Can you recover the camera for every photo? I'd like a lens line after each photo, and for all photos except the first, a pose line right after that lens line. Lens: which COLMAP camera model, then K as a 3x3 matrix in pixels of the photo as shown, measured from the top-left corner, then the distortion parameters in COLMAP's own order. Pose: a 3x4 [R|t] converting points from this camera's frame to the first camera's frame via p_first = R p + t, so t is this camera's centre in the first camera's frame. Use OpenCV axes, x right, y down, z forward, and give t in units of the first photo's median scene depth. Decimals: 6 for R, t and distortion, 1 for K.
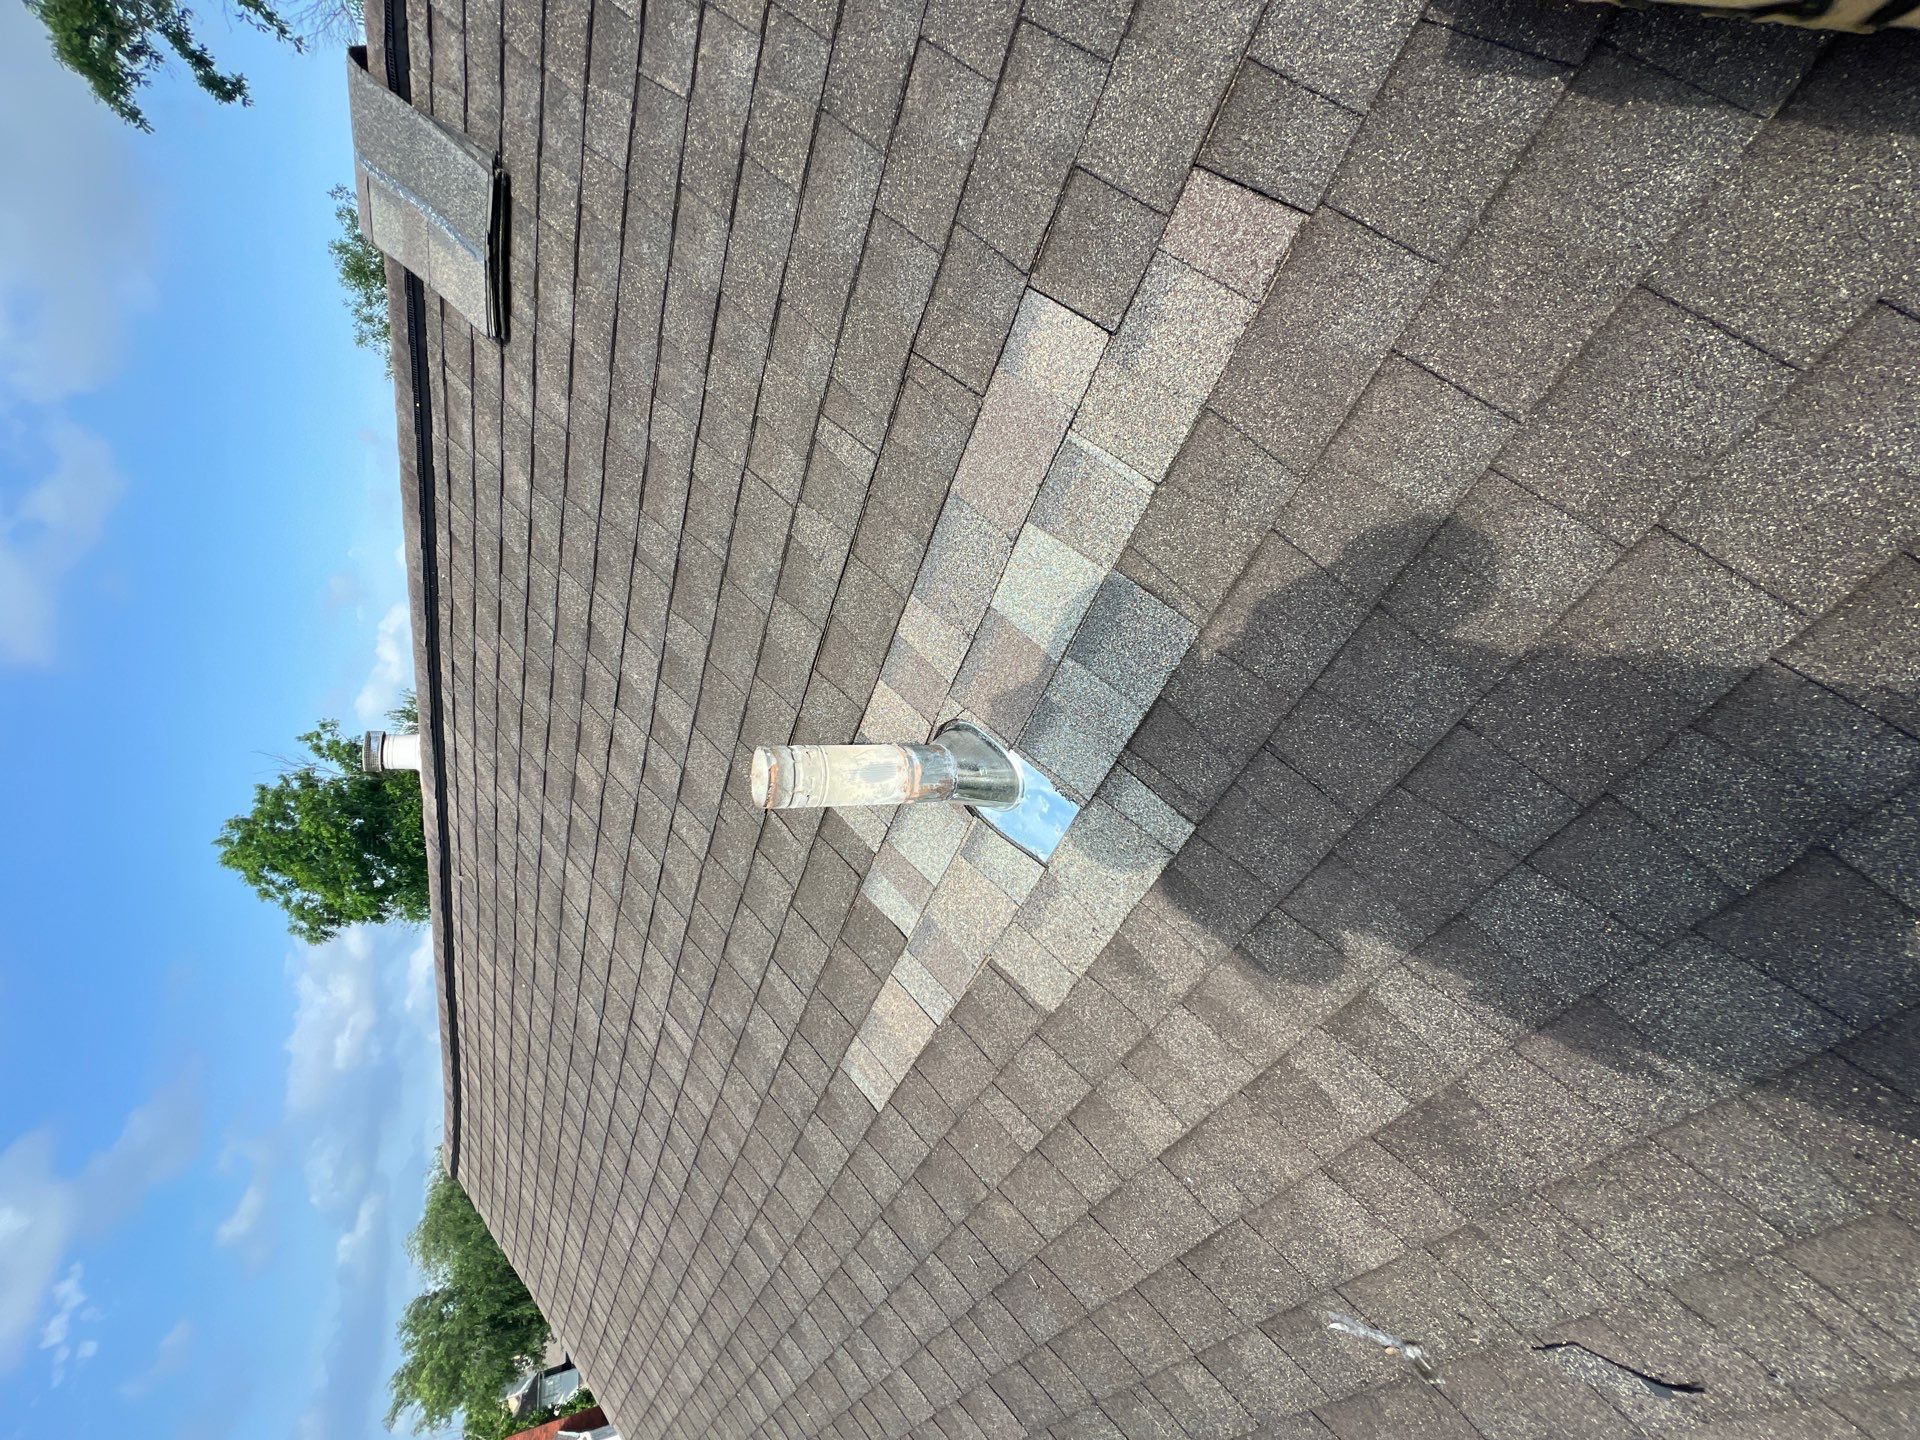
lens RADIAL K [[772.4, 0, 956.8], [0, 772.4, 718.8], [0, 0, 1]] dist [-0.002877, 0.000901]
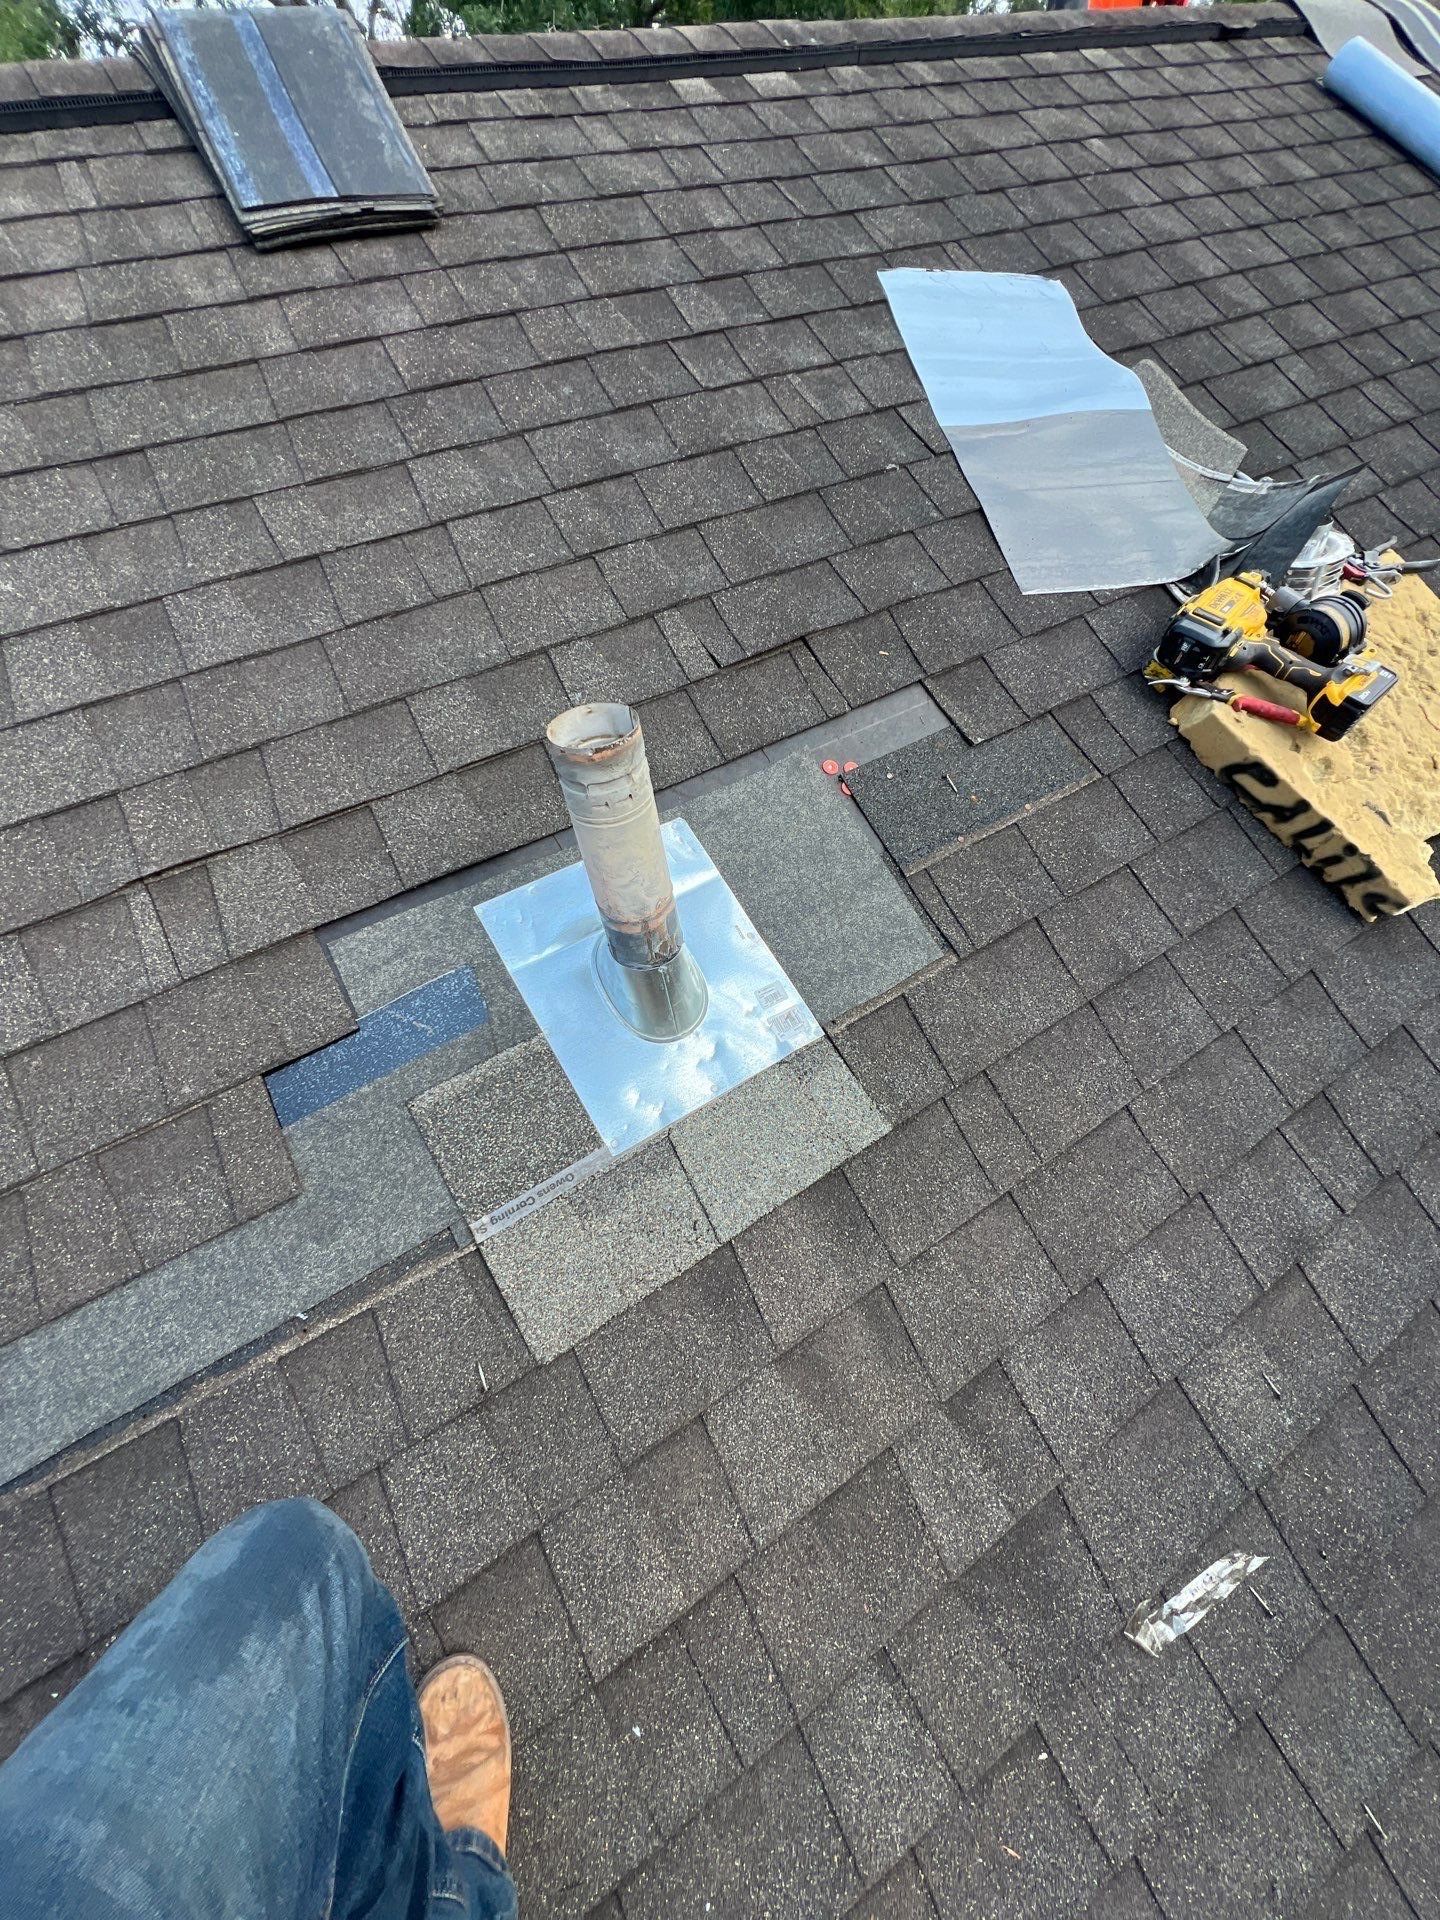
lens RADIAL K [[772.4, 0, 721.4], [0, 772.4, 956.6], [0, 0, 1]] dist [-0.002877, 0.000901]
pose [[0.557127, 0.658113, 0.506456, -0.284417], [-0.259231, 0.717225, -0.646829, 0.445557], [-0.788929, 0.229076, 0.570189, 0.402086]]
